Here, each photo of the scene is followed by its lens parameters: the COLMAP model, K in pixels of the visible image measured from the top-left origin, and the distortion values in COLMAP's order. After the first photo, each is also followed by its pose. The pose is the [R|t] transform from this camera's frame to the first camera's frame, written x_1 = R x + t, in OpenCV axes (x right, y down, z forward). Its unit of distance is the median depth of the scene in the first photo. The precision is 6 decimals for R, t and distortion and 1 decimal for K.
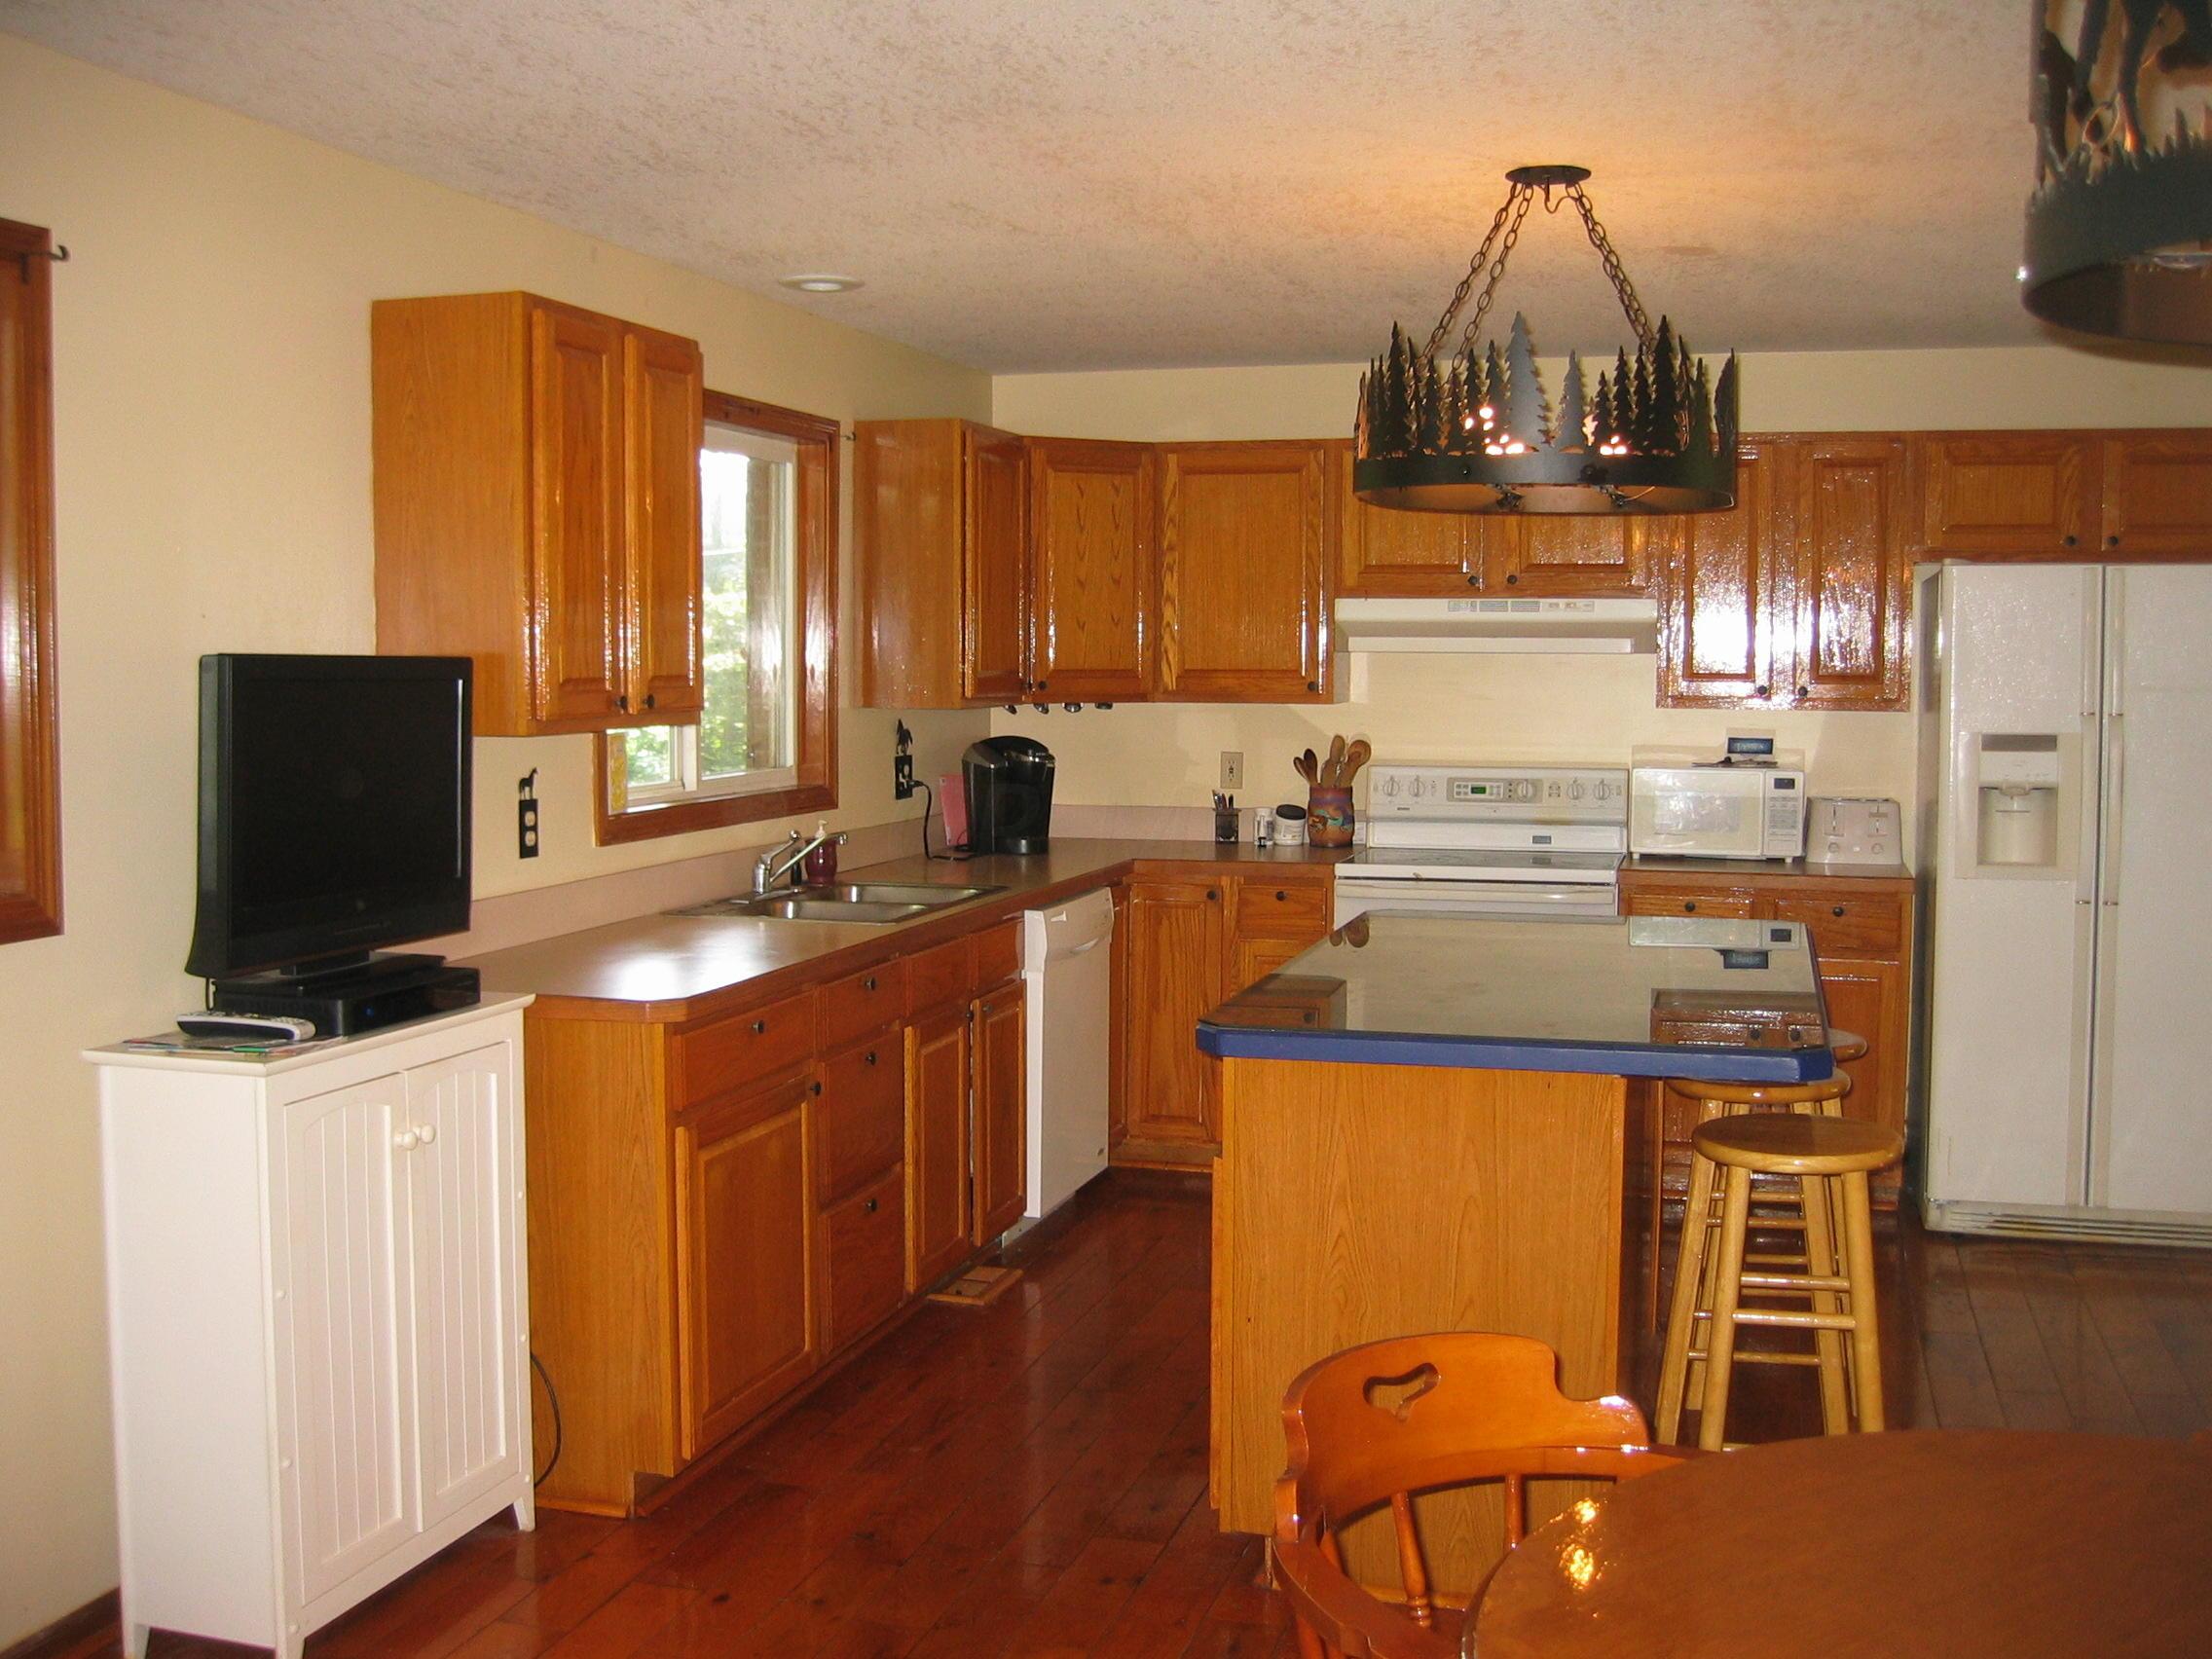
lens RADIAL K [[2312.0, 0, 1085.2], [0, 2312.0, 834.4], [0, 0, 1]] dist [-0.114388, 0.030549]
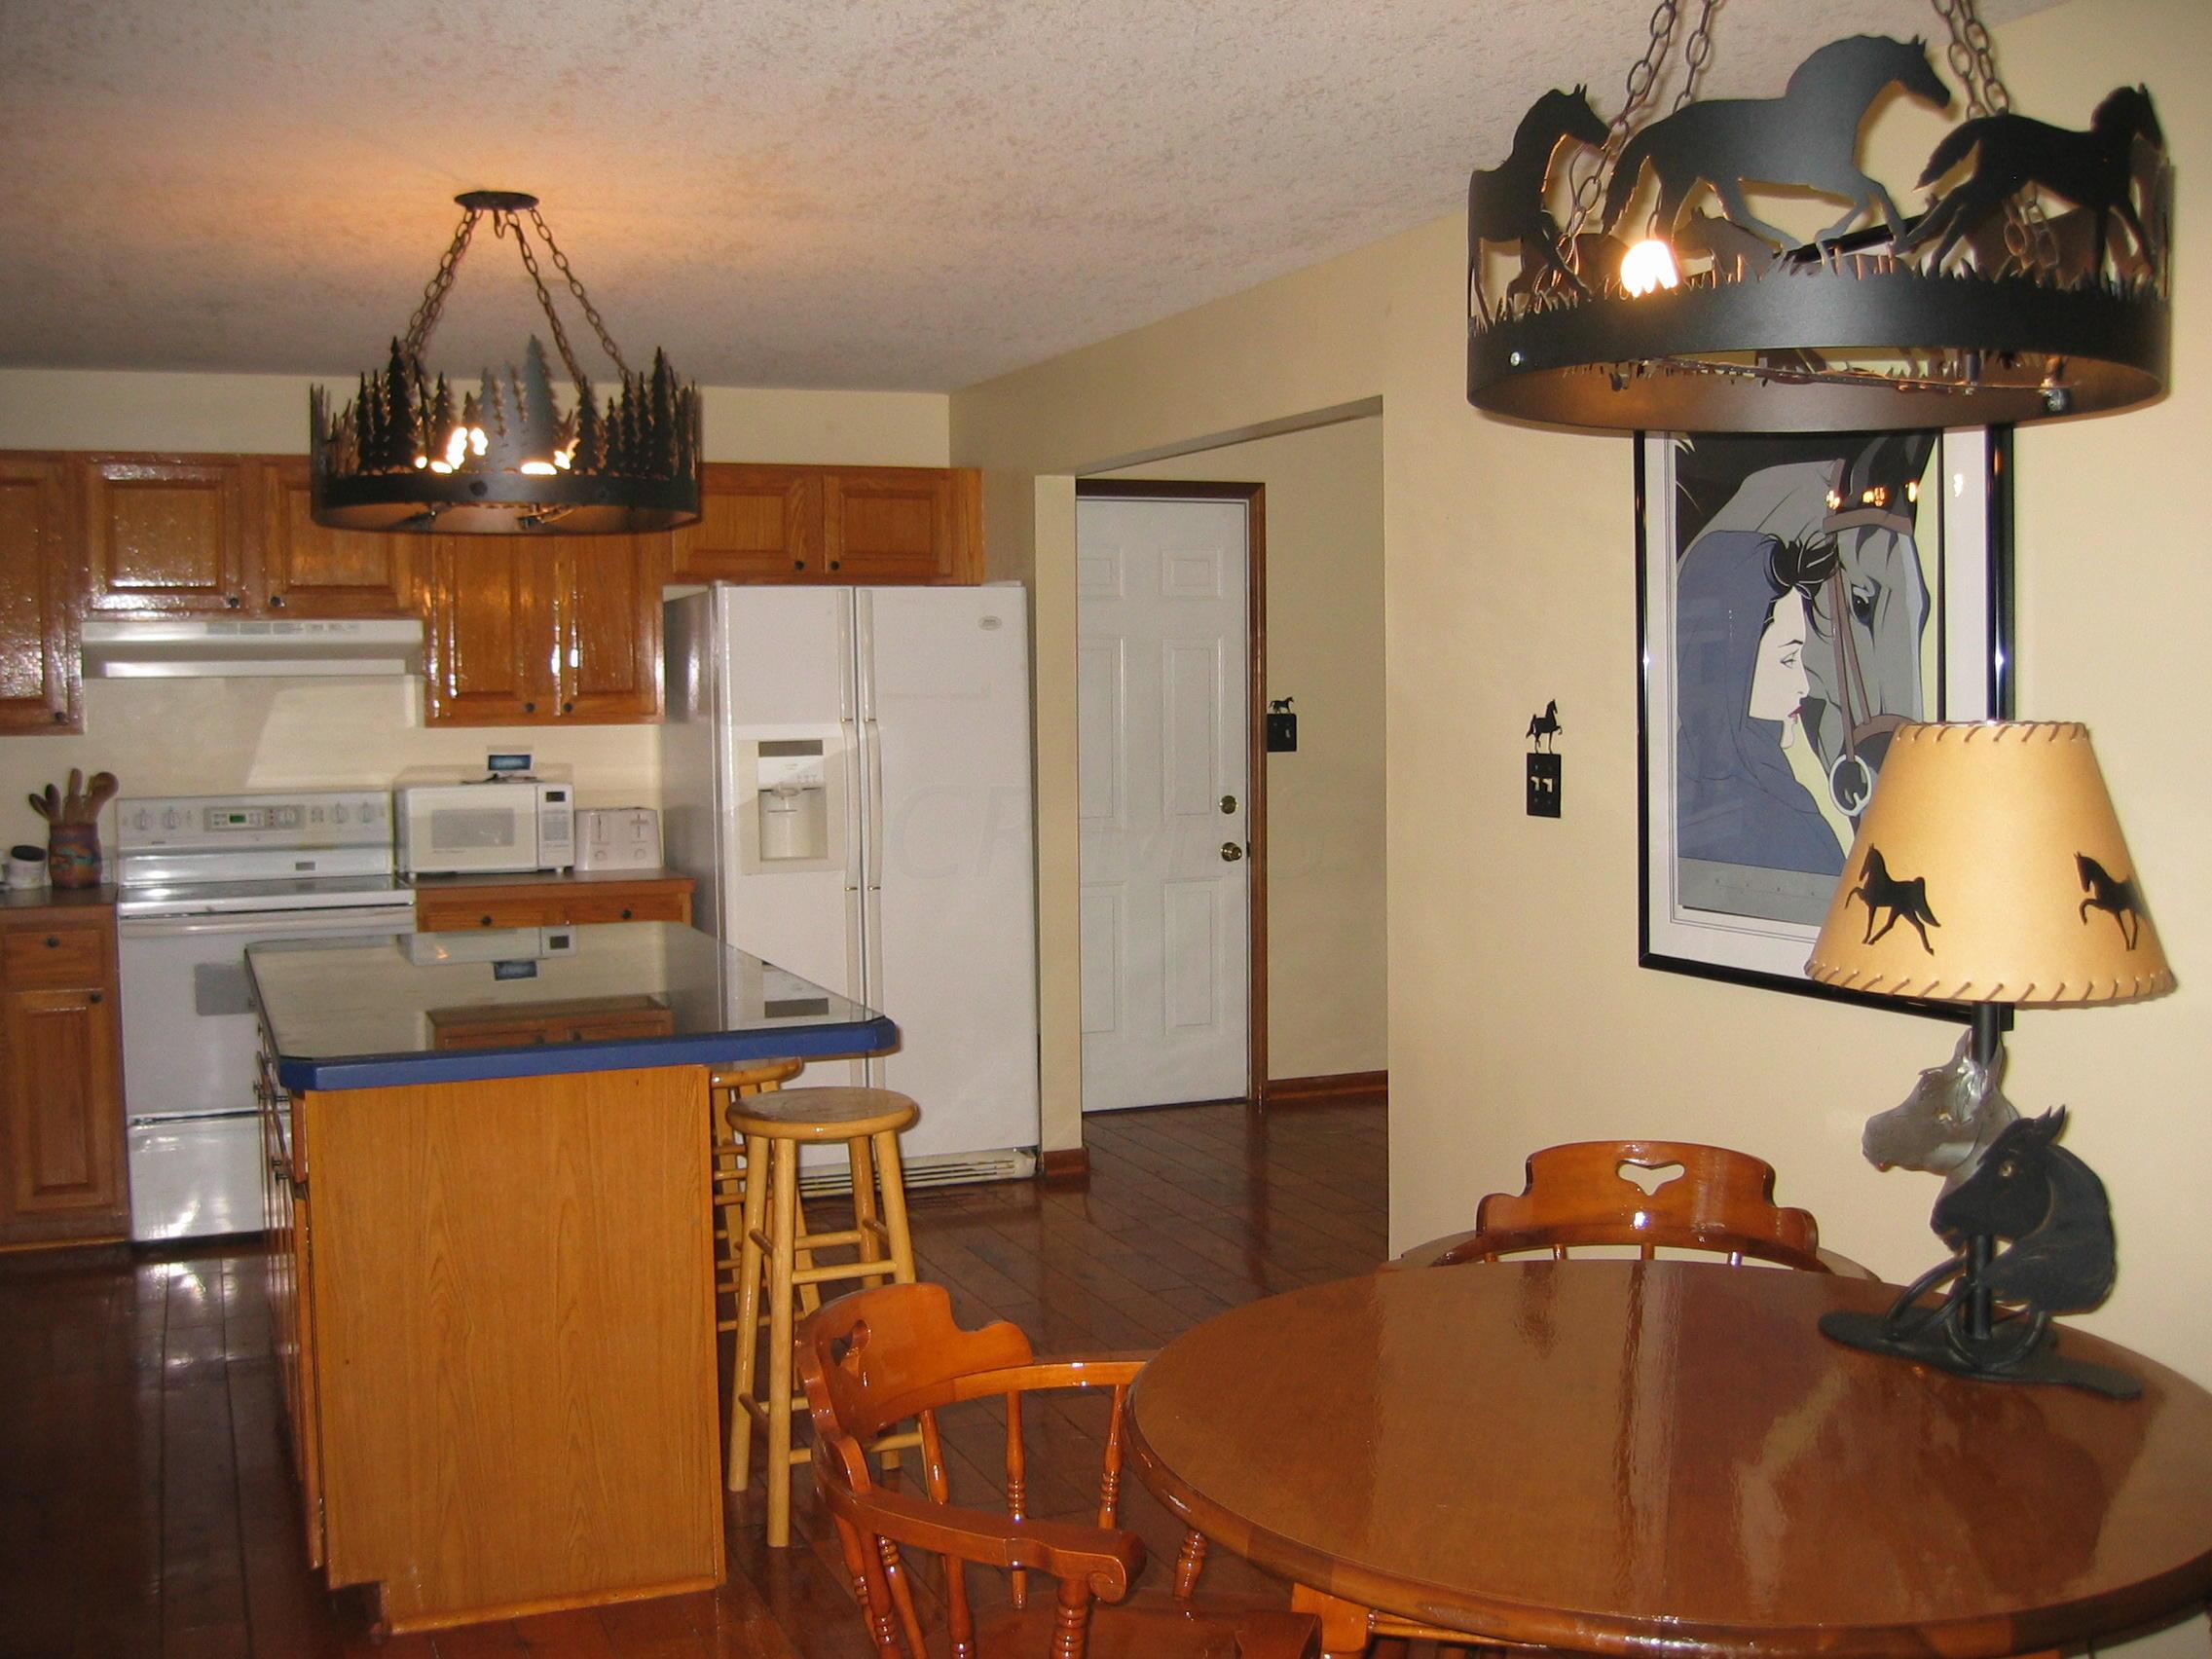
lens RADIAL K [[2312.0, 0, 1085.2], [0, 2312.0, 834.4], [0, 0, 1]] dist [-0.114388, 0.030549]
pose [[0.780279, -0.051947, 0.623271, -0.164085], [0.059523, 0.998189, 0.008678, 0.000228], [-0.622593, 0.030328, 0.781958, 0.033949]]
